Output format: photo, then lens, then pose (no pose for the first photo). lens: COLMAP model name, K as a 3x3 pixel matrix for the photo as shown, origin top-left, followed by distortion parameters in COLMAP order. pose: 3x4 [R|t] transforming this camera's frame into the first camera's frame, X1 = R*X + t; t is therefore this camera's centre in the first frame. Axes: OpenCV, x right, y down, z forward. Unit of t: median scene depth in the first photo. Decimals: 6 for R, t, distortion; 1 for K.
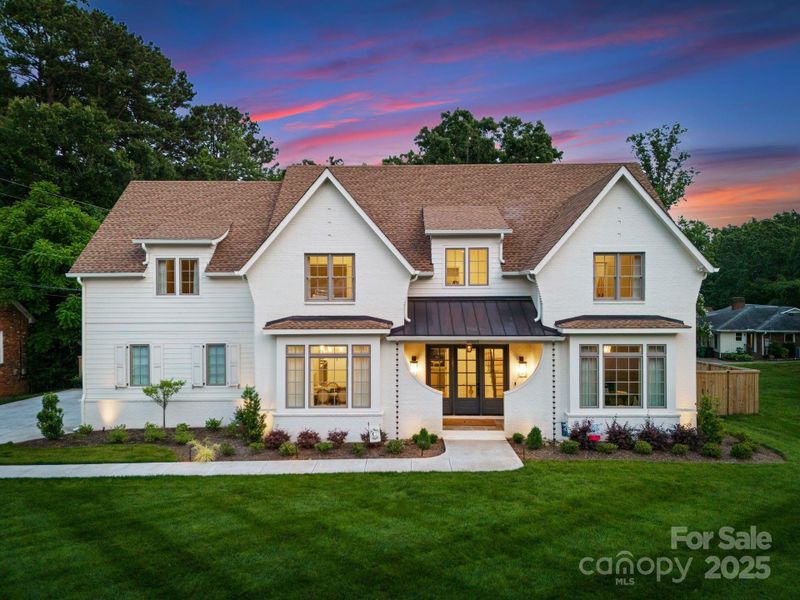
lens RADIAL K [[607.8, 0, 400.0], [0, 607.8, 300.0], [0, 0, 1]] dist [-0.003609, -0.003835]
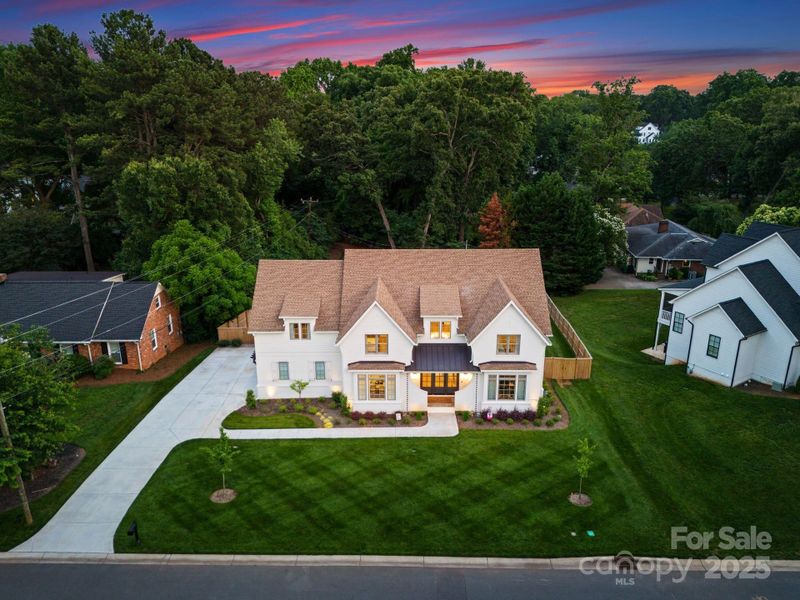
lens RADIAL K [[607.8, 0, 400.0], [0, 607.8, 300.0], [0, 0, 1]] dist [-0.003609, -0.003835]
pose [[0.999988, -0.001102, 0.004787, -0.042812], [-0.000384, 0.954004, 0.299793, -0.854836], [-0.004897, -0.299792, 0.953992, -1.051296]]
